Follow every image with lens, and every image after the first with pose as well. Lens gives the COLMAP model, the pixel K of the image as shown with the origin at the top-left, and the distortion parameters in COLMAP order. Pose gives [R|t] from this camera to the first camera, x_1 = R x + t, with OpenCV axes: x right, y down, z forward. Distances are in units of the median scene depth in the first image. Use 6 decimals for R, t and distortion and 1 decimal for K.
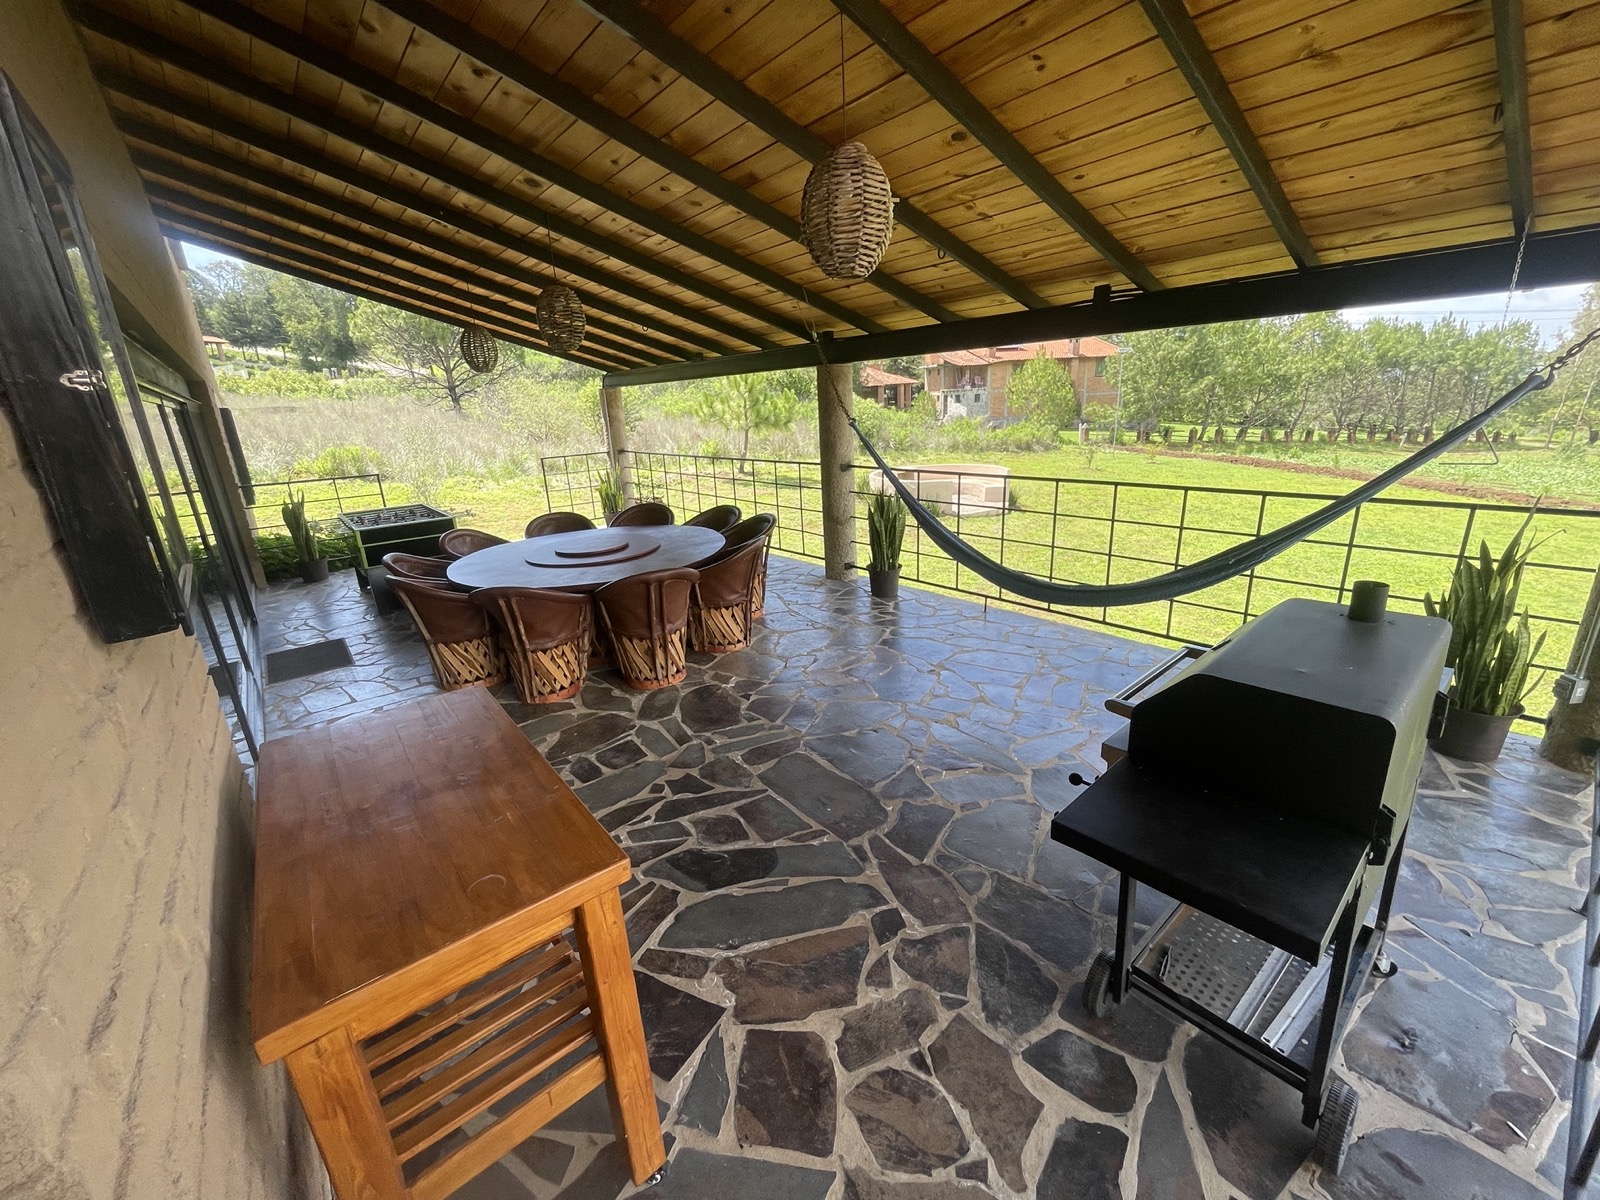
lens RADIAL K [[645.5, 0, 795.2], [0, 645.5, 594.3], [0, 0, 1]] dist [-0.002113, 0.000026]
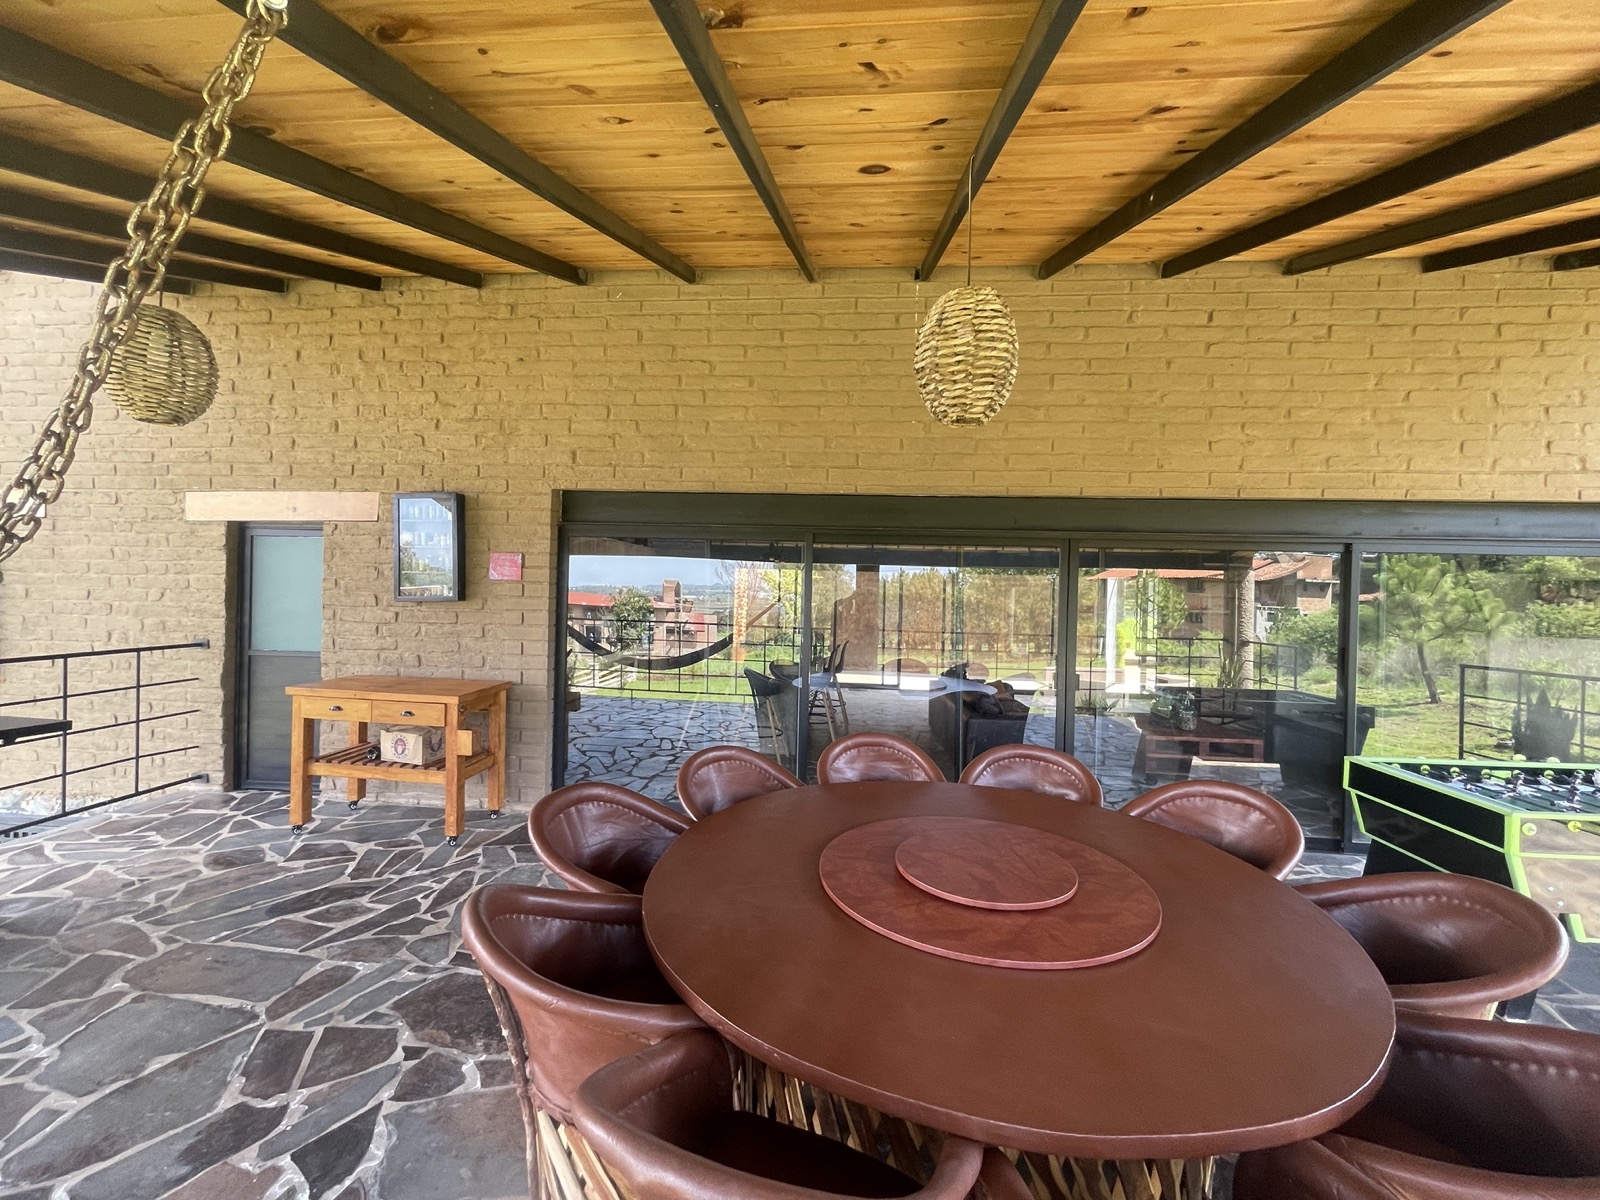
lens RADIAL K [[645.5, 0, 795.2], [0, 645.5, 594.3], [0, 0, 1]] dist [-0.002113, 0.000026]
pose [[-0.702888, 0.040844, -0.710127, 0.100015], [-0.194694, 0.949176, 0.247302, -0.590290], [0.684136, 0.312083, -0.659213, 2.116488]]
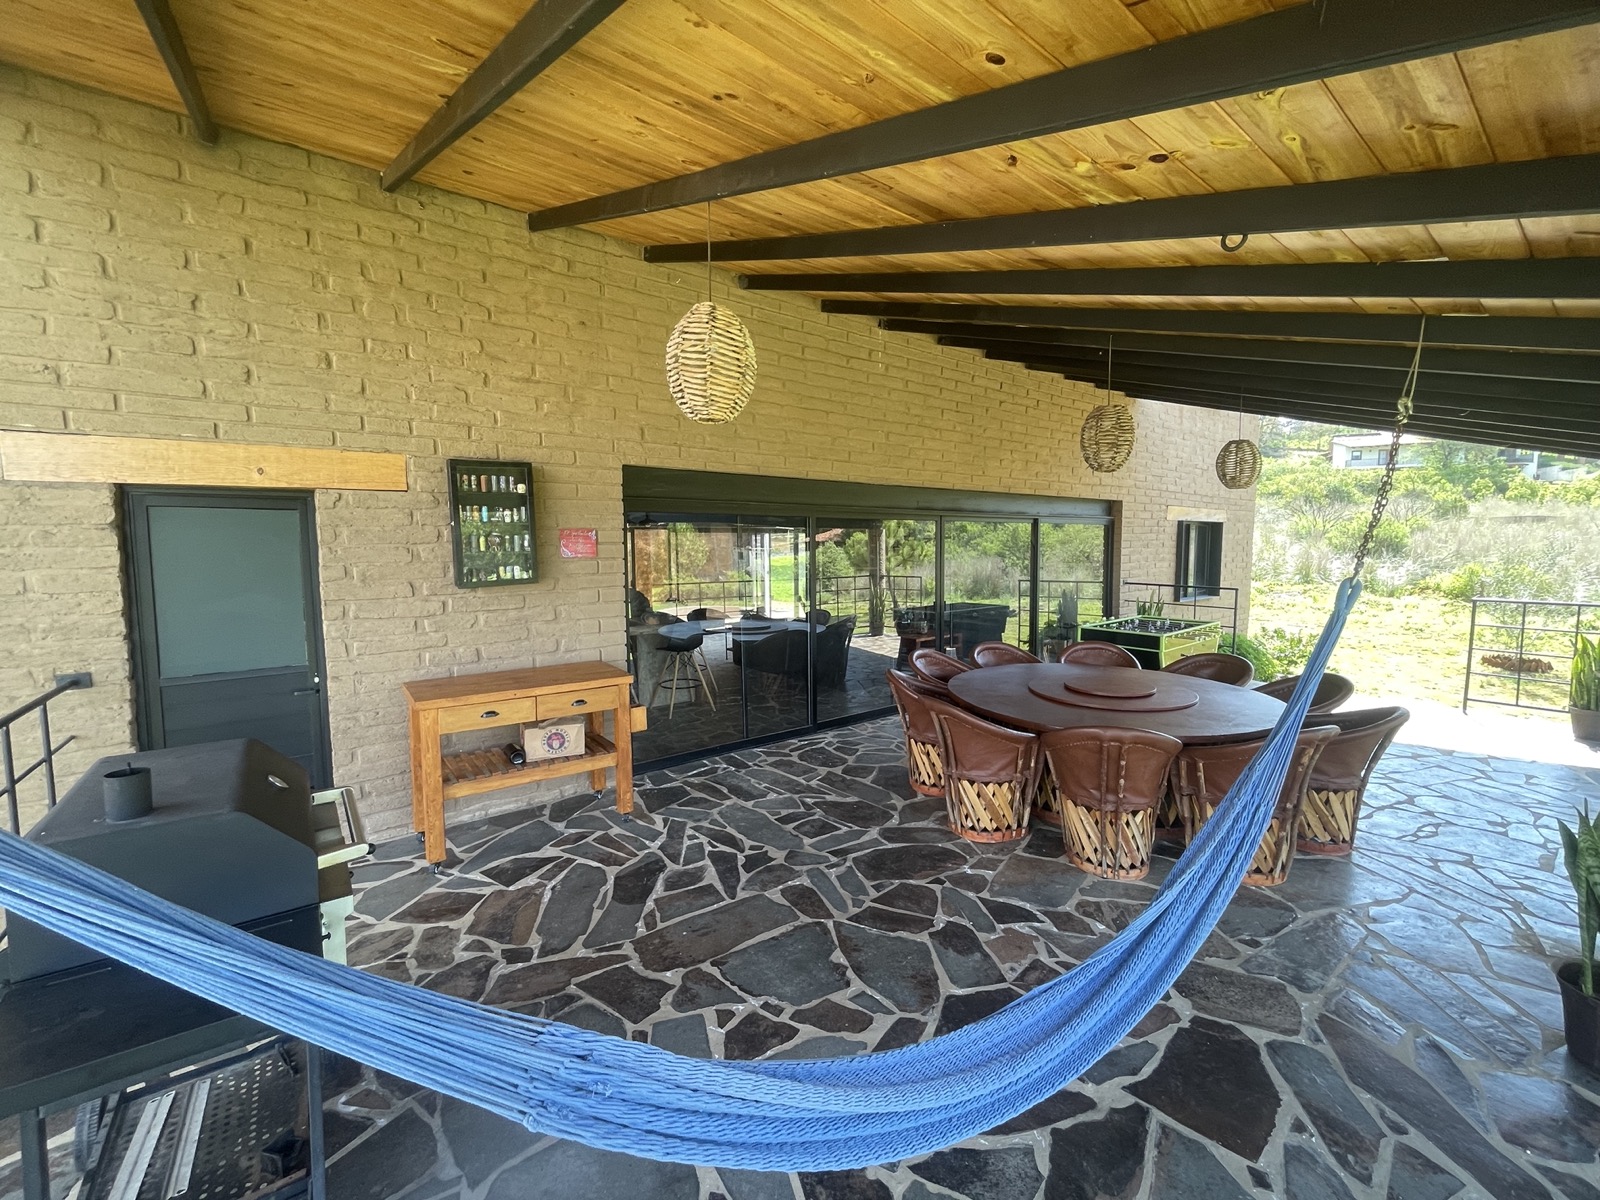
lens RADIAL K [[645.5, 0, 795.2], [0, 645.5, 594.3], [0, 0, 1]] dist [-0.002113, 0.000026]
pose [[-0.035171, 0.130223, -0.990861, 0.992872], [-0.281268, 0.950107, 0.134851, -0.351945], [0.958985, 0.283440, 0.003211, 1.052005]]
